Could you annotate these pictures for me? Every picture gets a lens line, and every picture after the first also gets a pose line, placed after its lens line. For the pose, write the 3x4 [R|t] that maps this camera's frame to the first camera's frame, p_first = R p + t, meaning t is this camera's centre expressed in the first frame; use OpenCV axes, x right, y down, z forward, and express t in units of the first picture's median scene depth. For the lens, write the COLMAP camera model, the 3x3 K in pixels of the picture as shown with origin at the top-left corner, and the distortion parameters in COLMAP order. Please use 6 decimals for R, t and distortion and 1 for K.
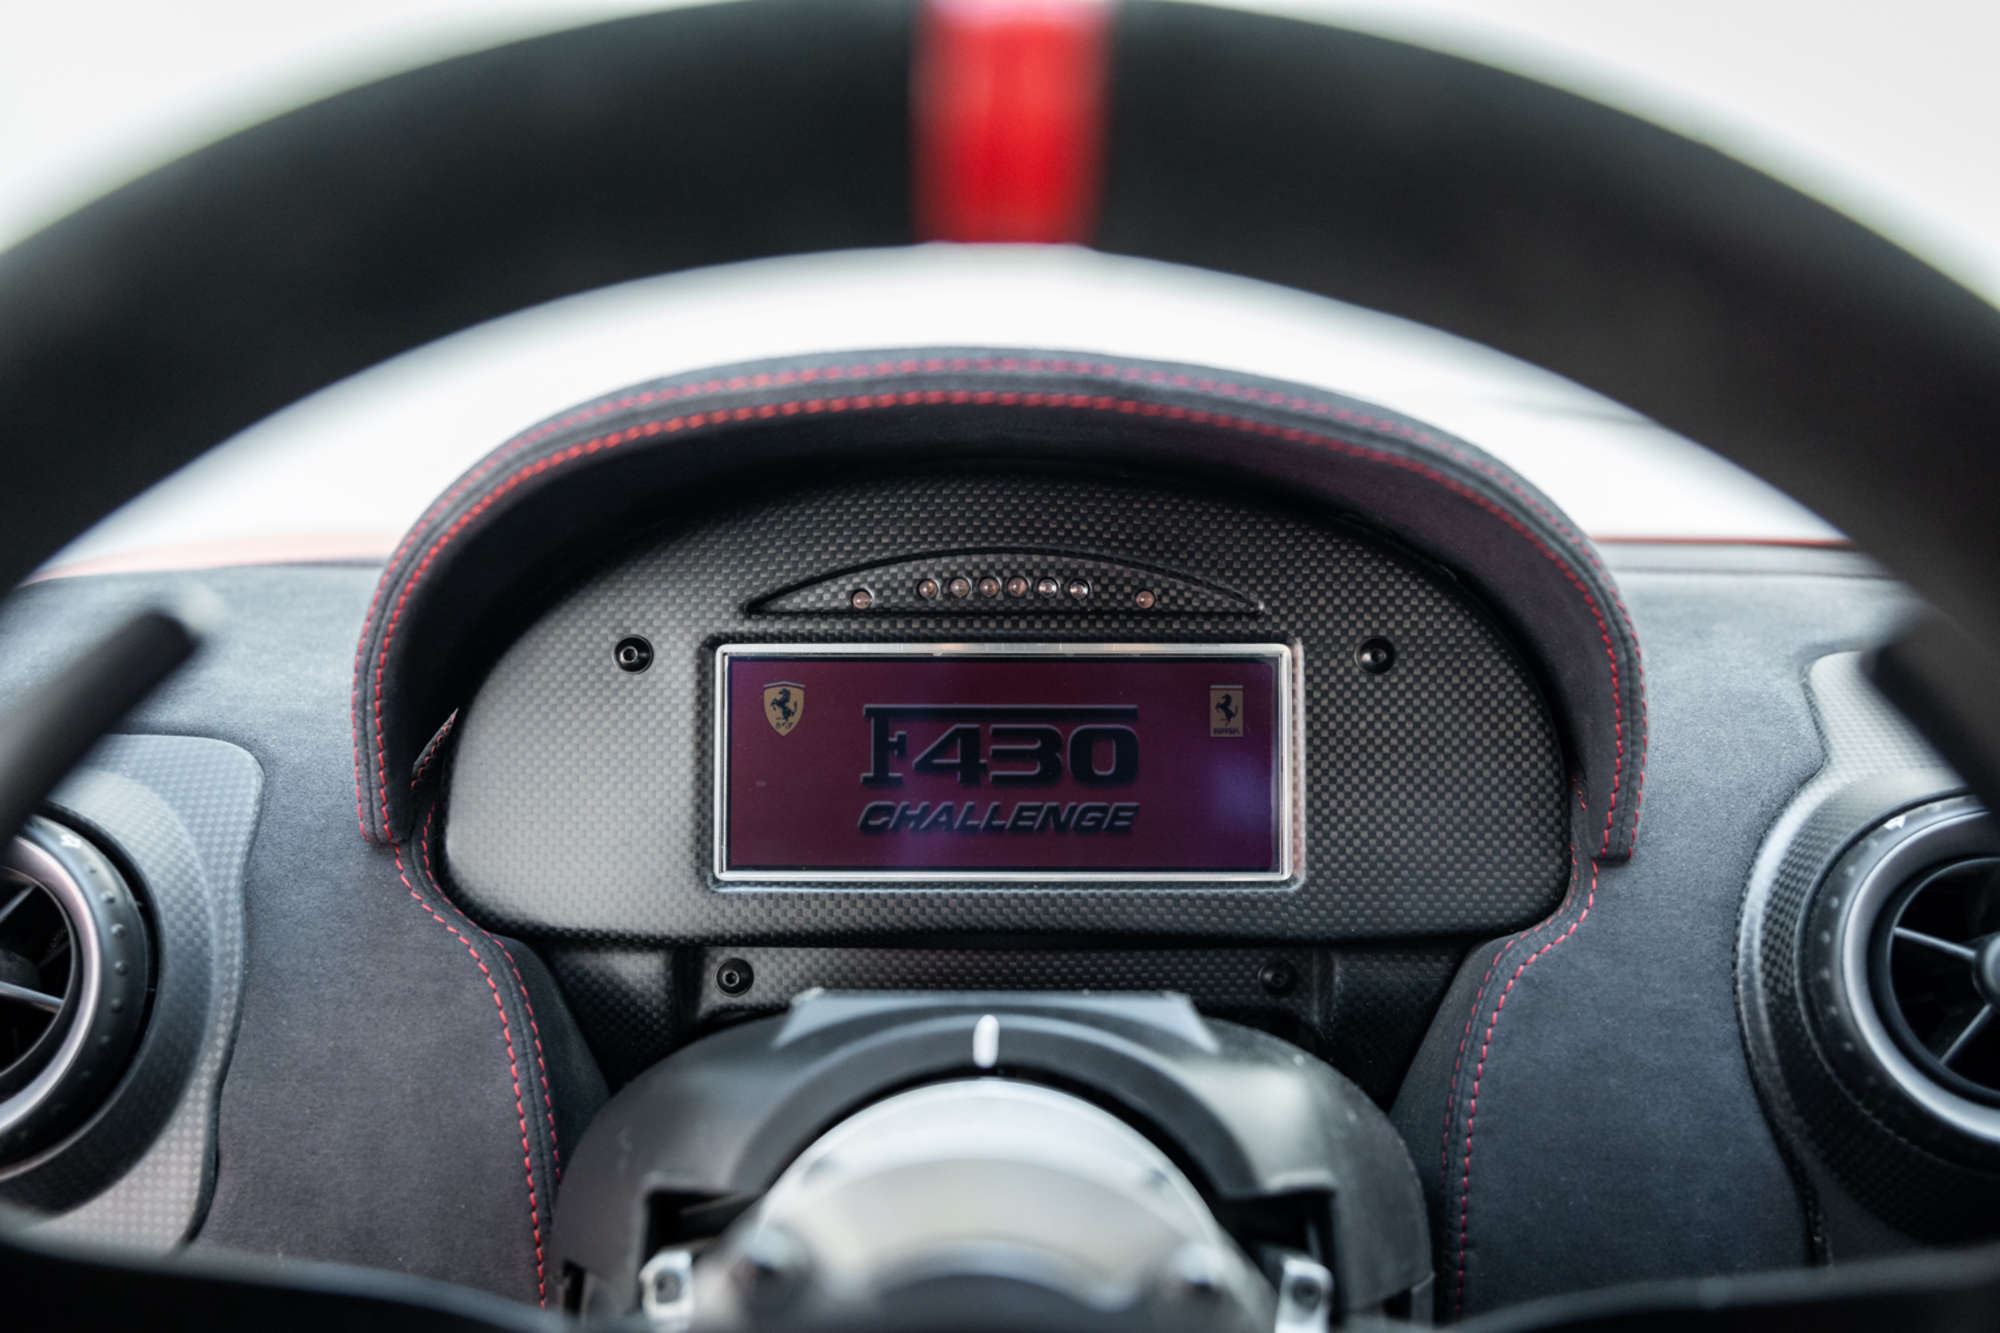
lens RADIAL K [[1738.8, 0, 1000.0], [0, 1738.8, 666.5], [0, 0, 1]] dist [0.008119, -0.003517]
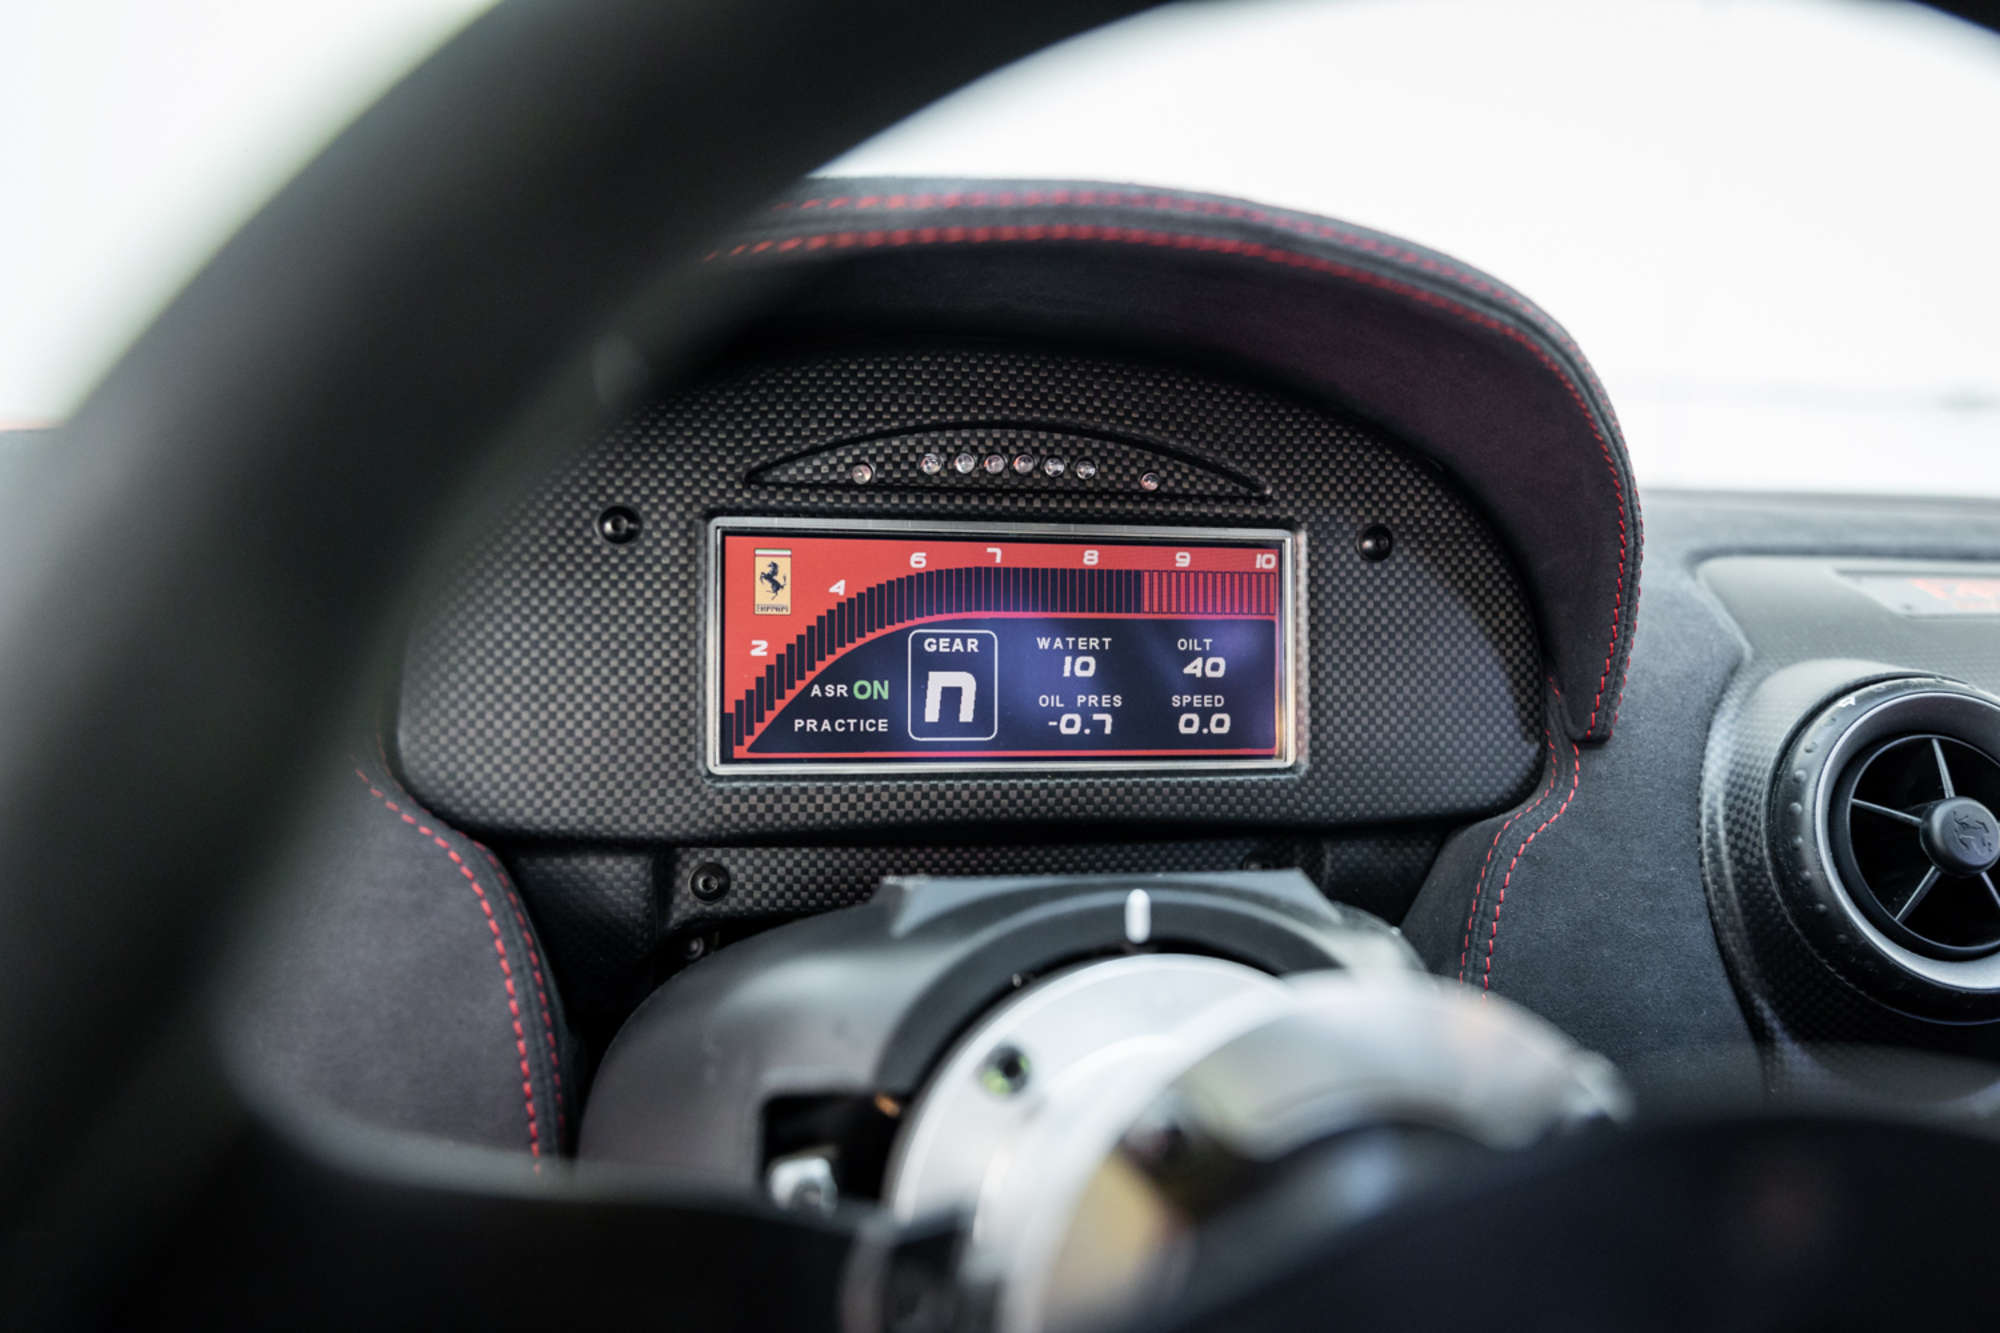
lens RADIAL K [[1738.8, 0, 1000.0], [0, 1738.8, 666.5], [0, 0, 1]] dist [0.008119, -0.003517]
pose [[0.968902, 0.003231, 0.247425, -0.243505], [-0.008343, 0.999773, 0.019618, 0.047245], [-0.247305, -0.021072, 0.968708, 0.078960]]
